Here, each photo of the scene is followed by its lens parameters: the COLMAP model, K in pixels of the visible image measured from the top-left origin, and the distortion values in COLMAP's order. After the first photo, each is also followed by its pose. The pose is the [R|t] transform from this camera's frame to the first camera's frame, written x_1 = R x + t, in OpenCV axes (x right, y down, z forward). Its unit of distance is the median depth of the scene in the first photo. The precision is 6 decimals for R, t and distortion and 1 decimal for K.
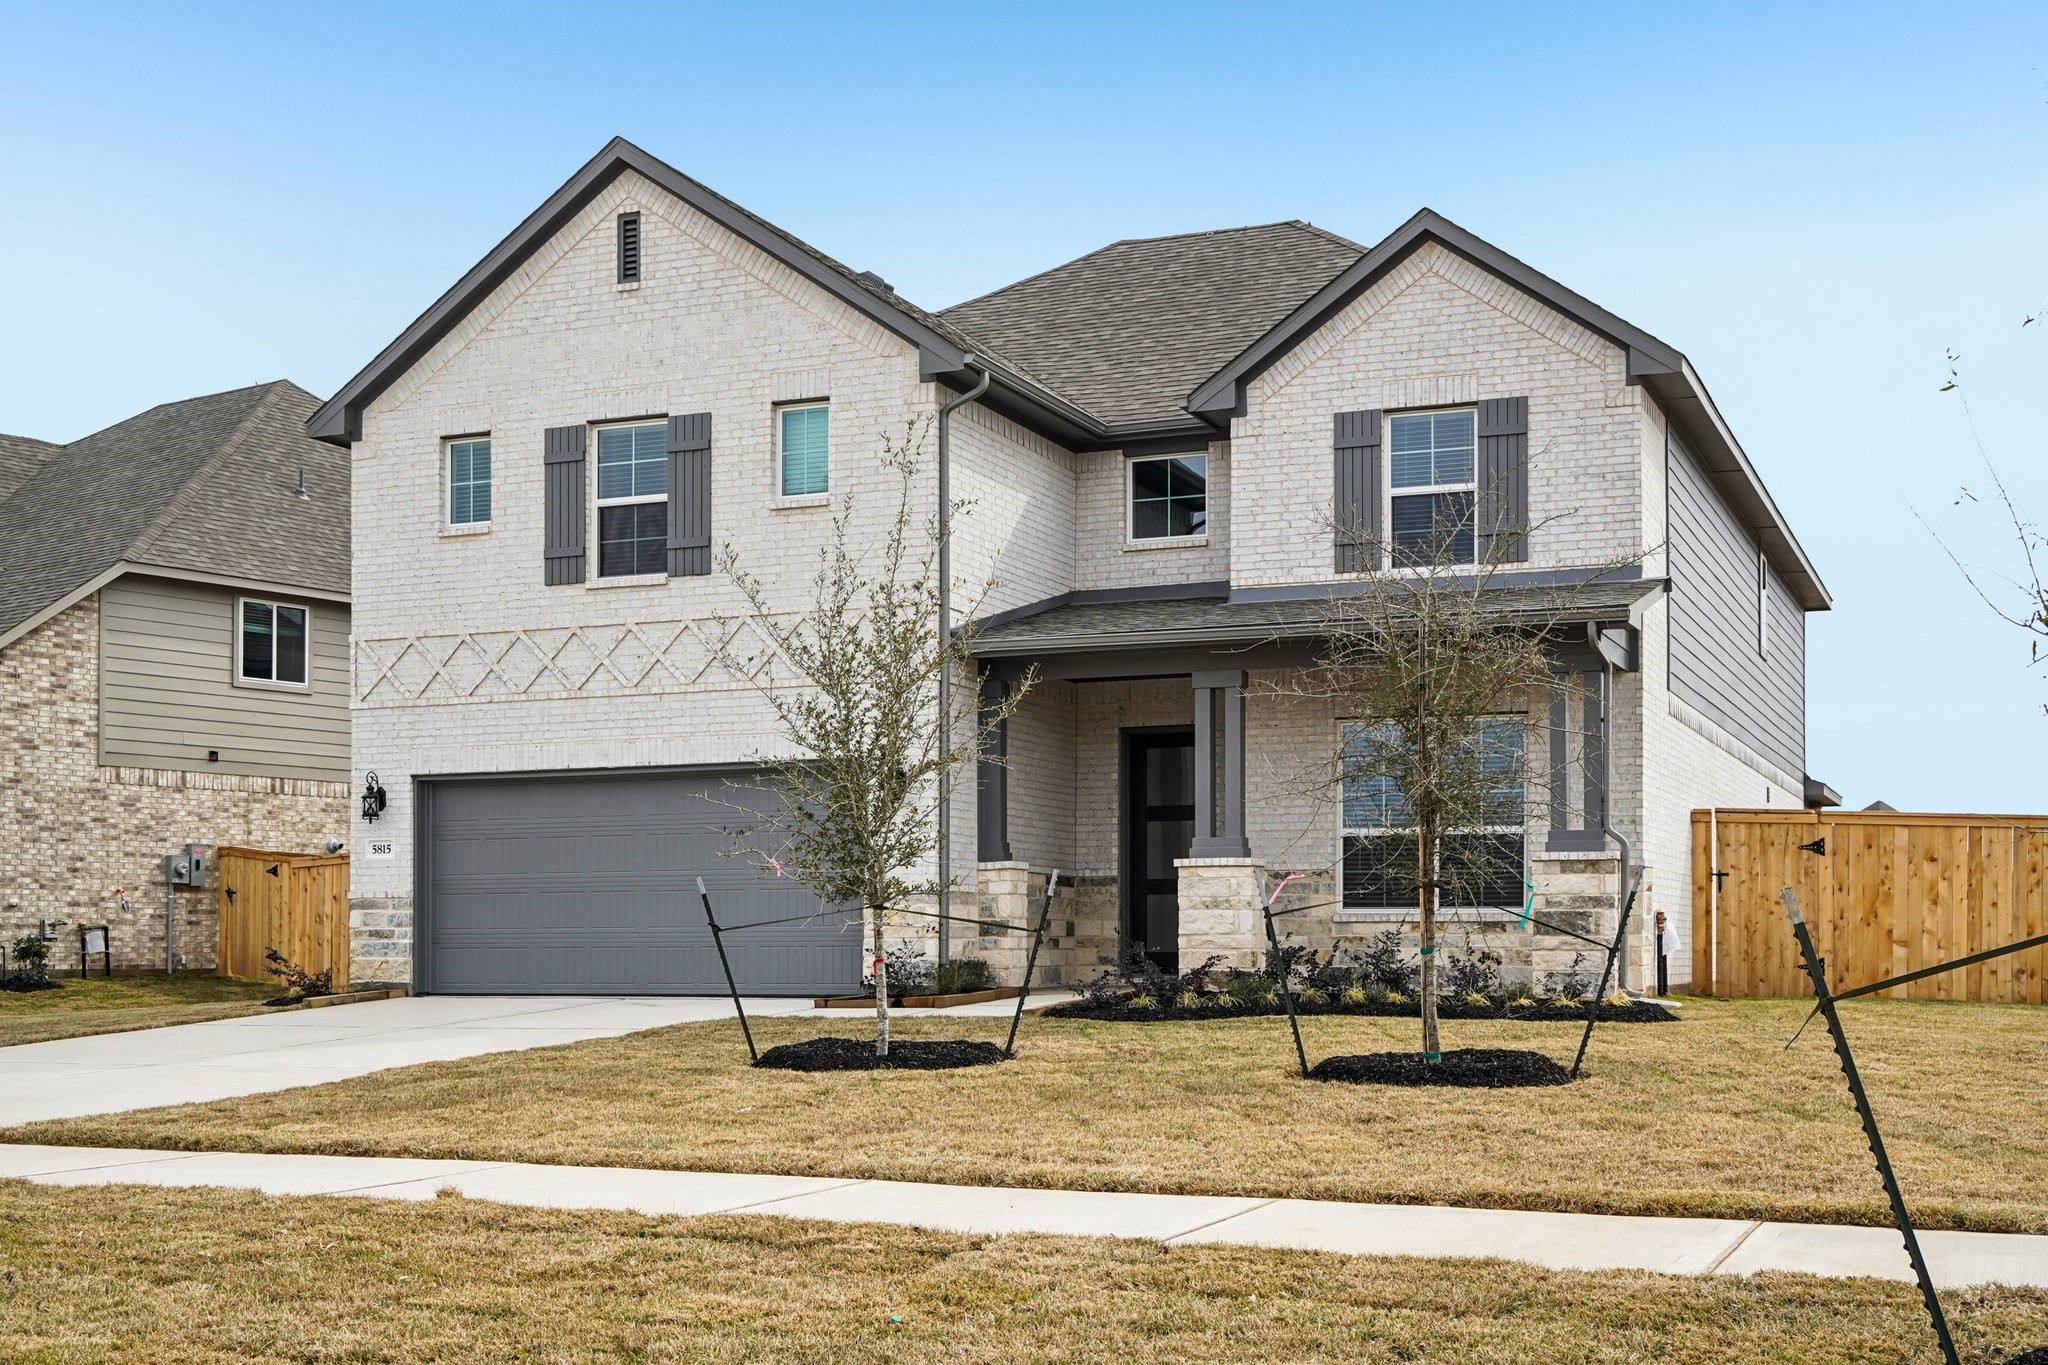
lens RADIAL K [[2410.3, 0, 1027.0], [0, 2410.3, 932.8], [0, 0, 1]] dist [-0.024230, -0.015371]
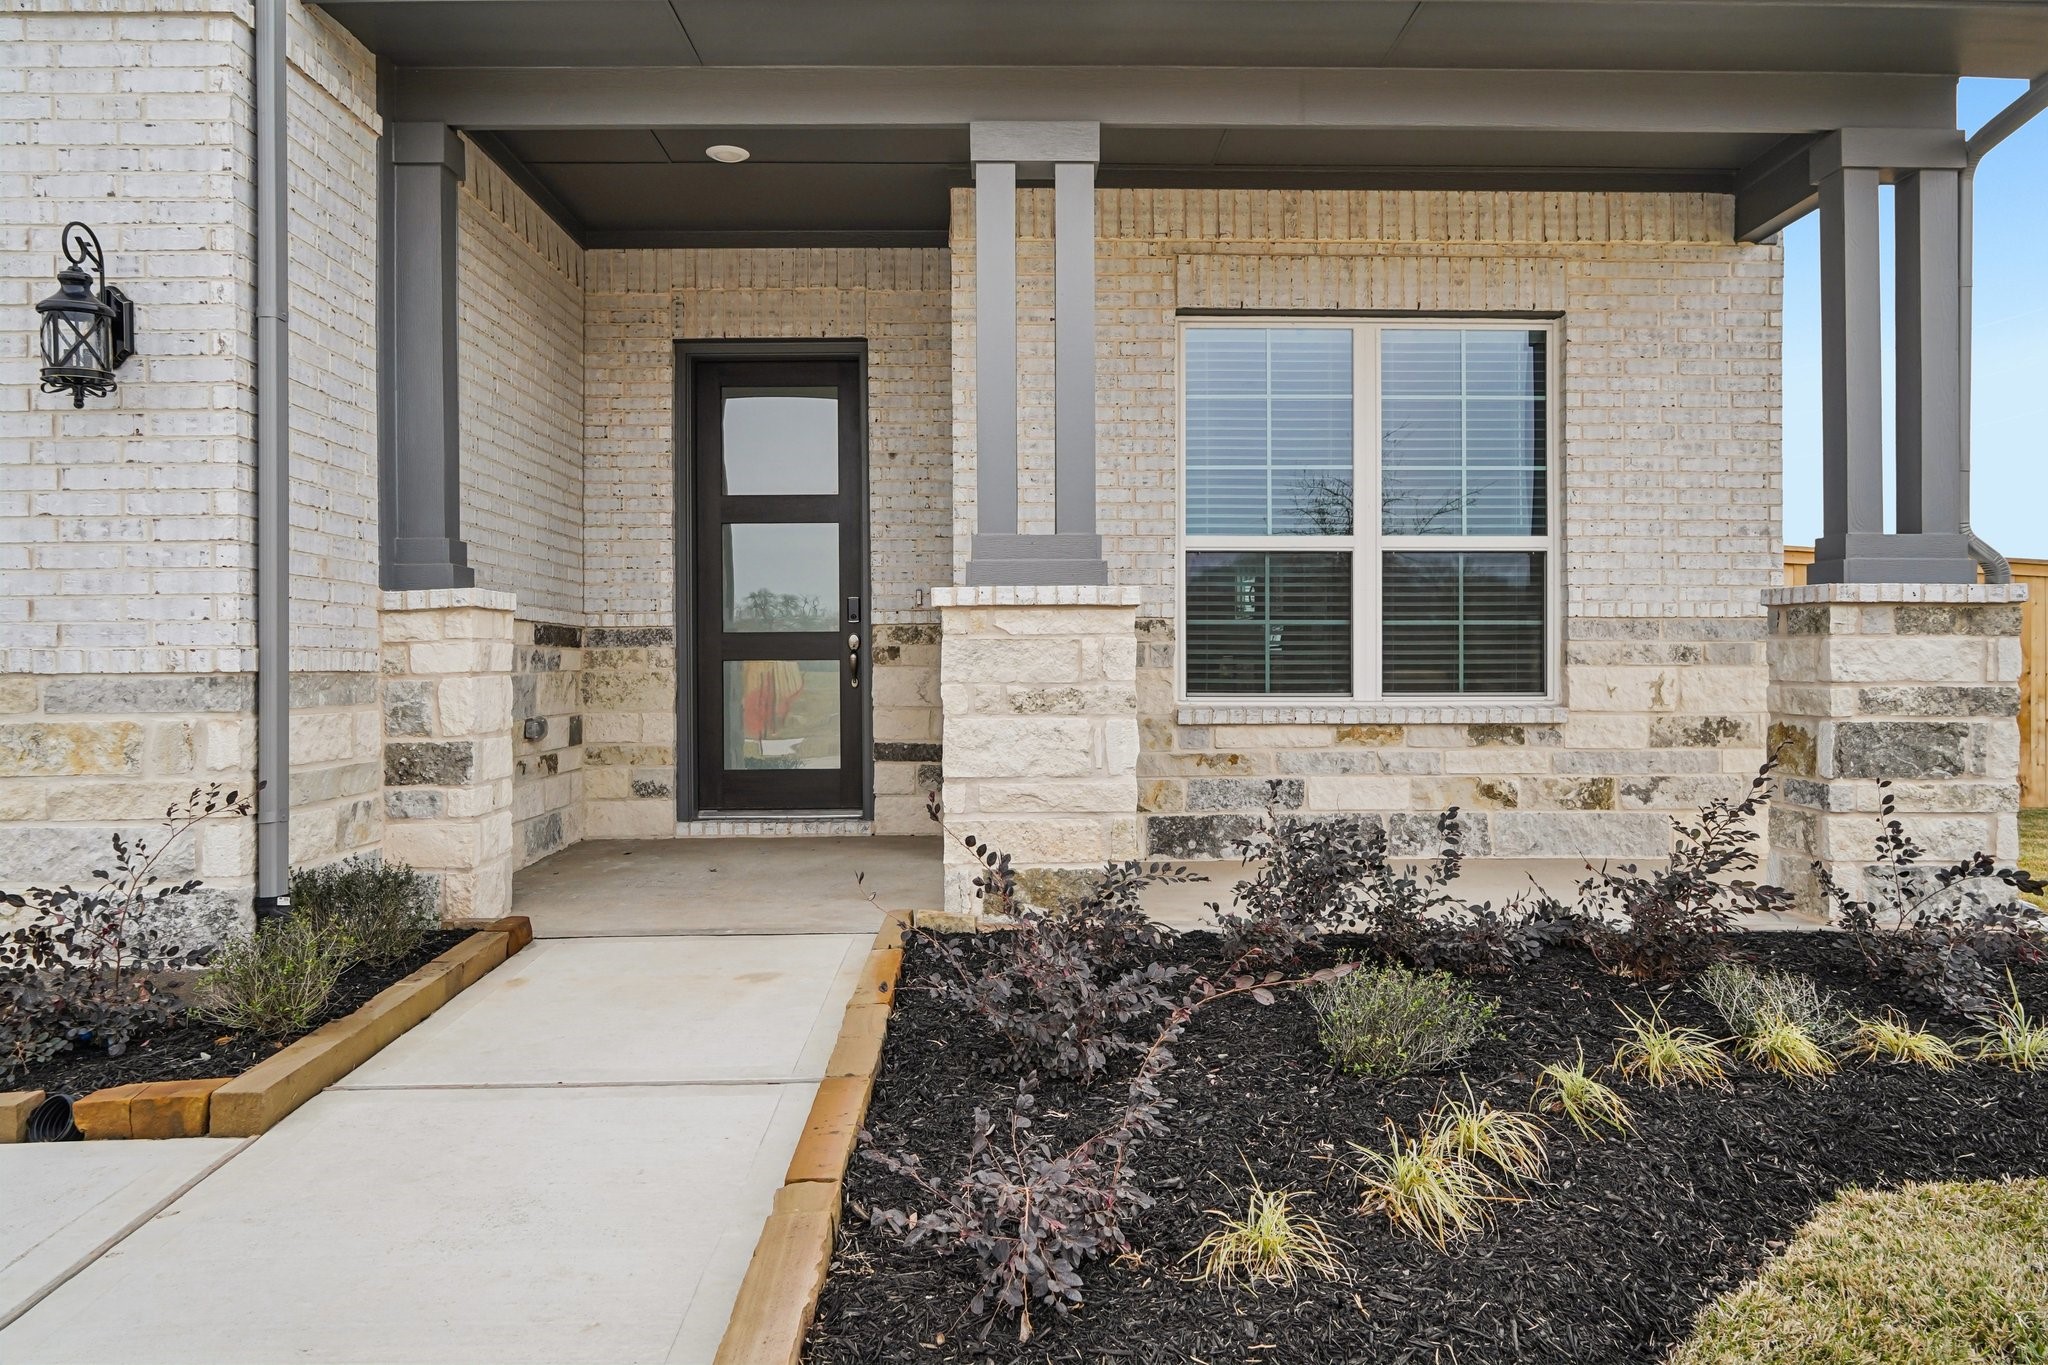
lens RADIAL K [[1394.4, 0, 1024.0], [0, 1394.4, 682.5], [0, 0, 1]] dist [-0.002123, -0.039968]
pose [[0.911561, -0.009624, 0.411052, -0.017826], [0.001663, 0.999804, 0.019721, -0.018572], [-0.411161, -0.017294, 0.911399, 0.746004]]
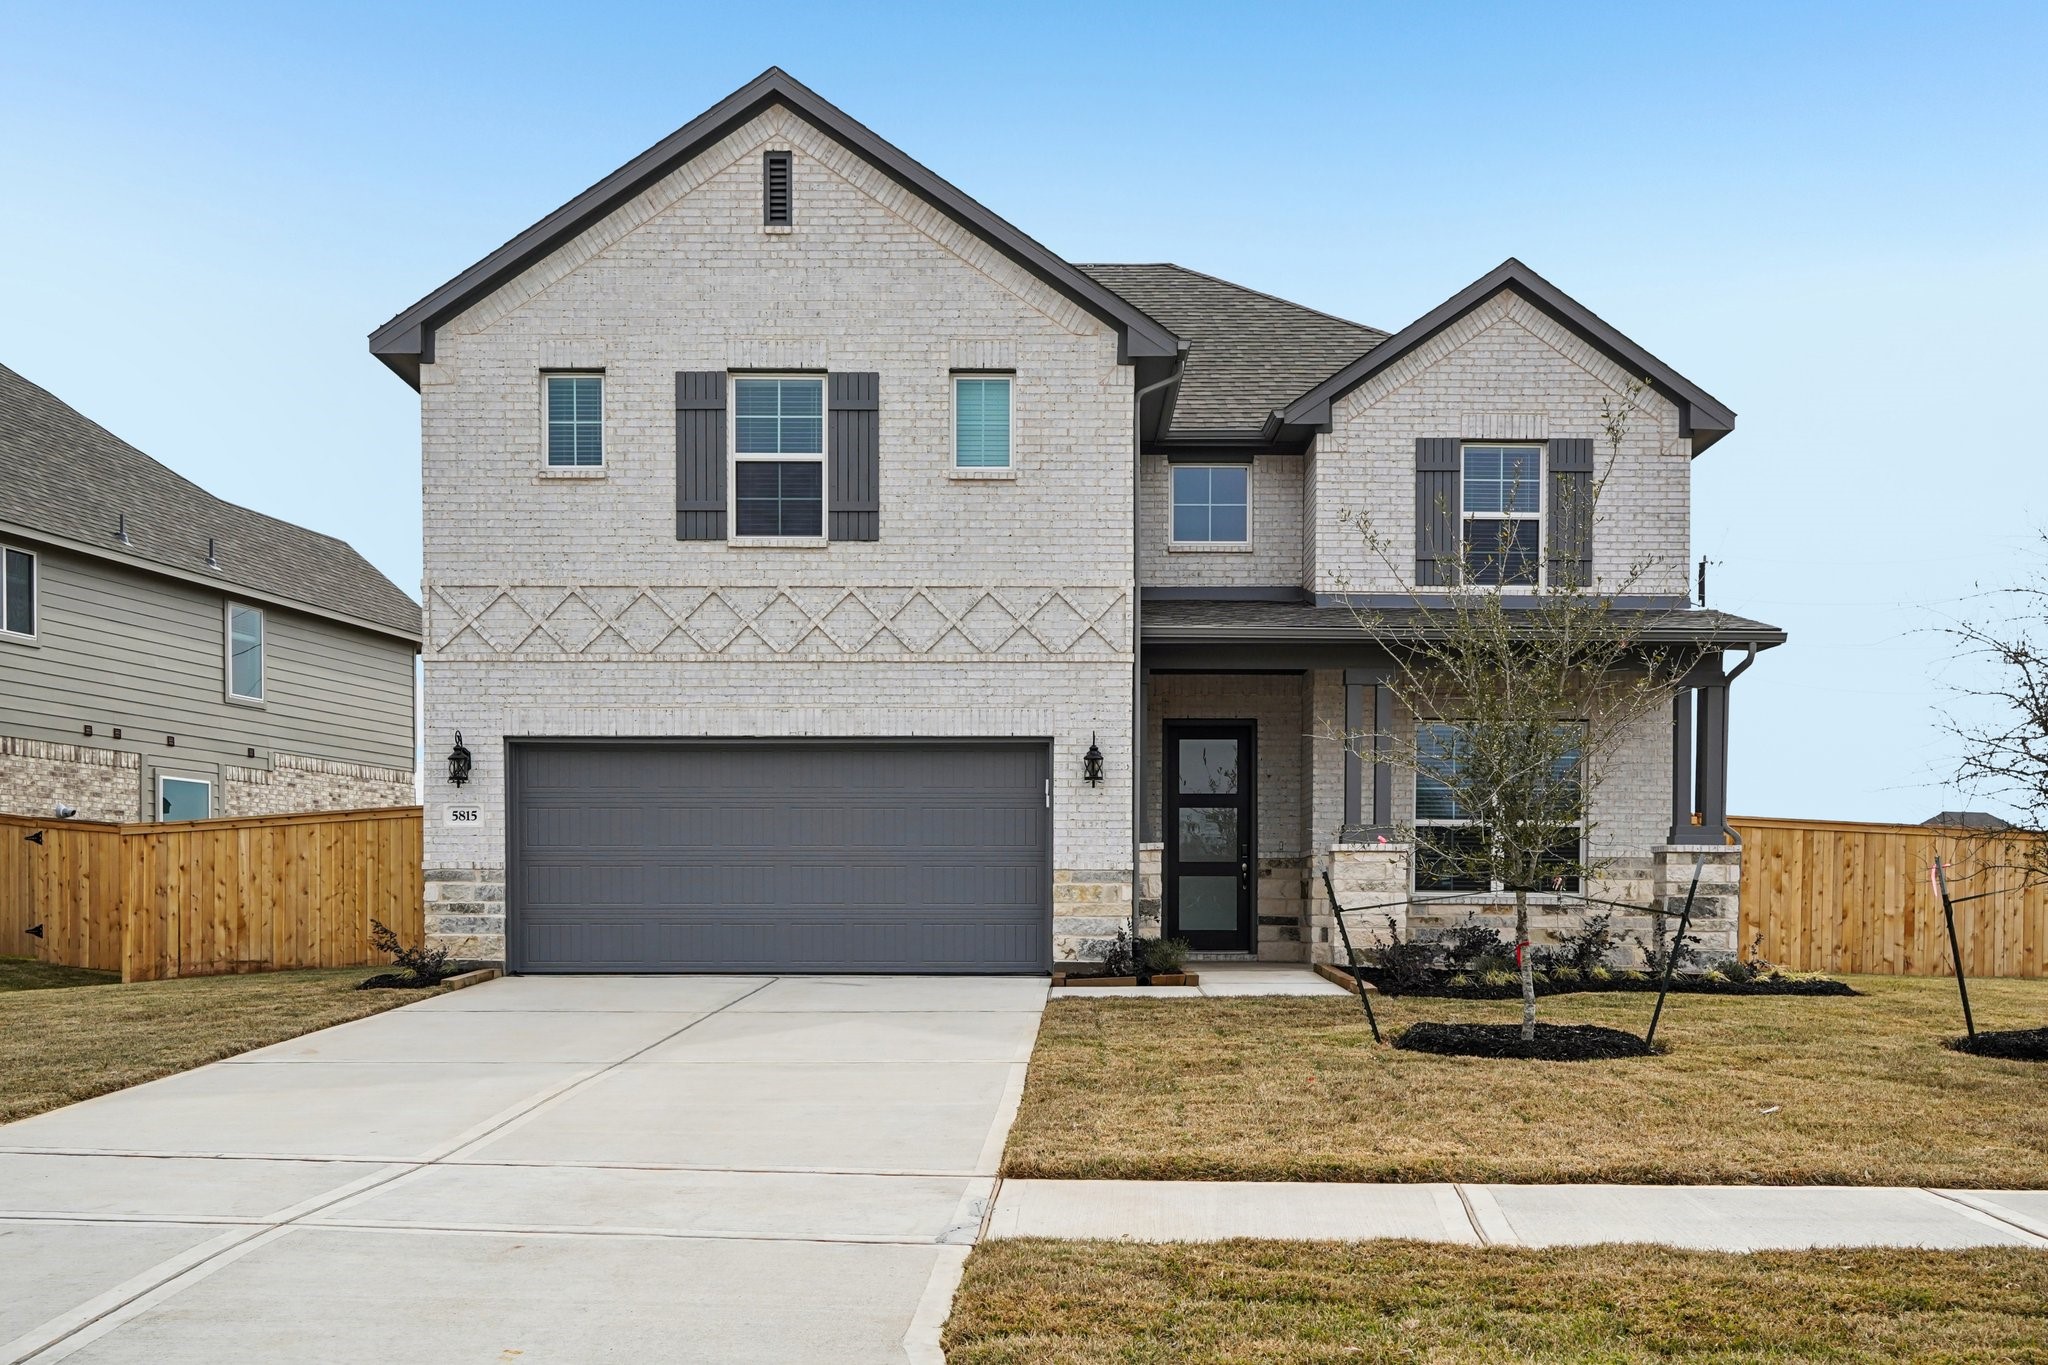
lens RADIAL K [[1979.8, 0, 1021.3], [0, 1979.8, 997.2], [0, 0, 1]] dist [-0.012012, -0.013873]
pose [[0.921346, -0.010157, 0.388611, -0.385947], [-0.006778, 0.999087, 0.042182, 0.001185], [-0.388685, -0.041498, 0.920436, 0.231118]]
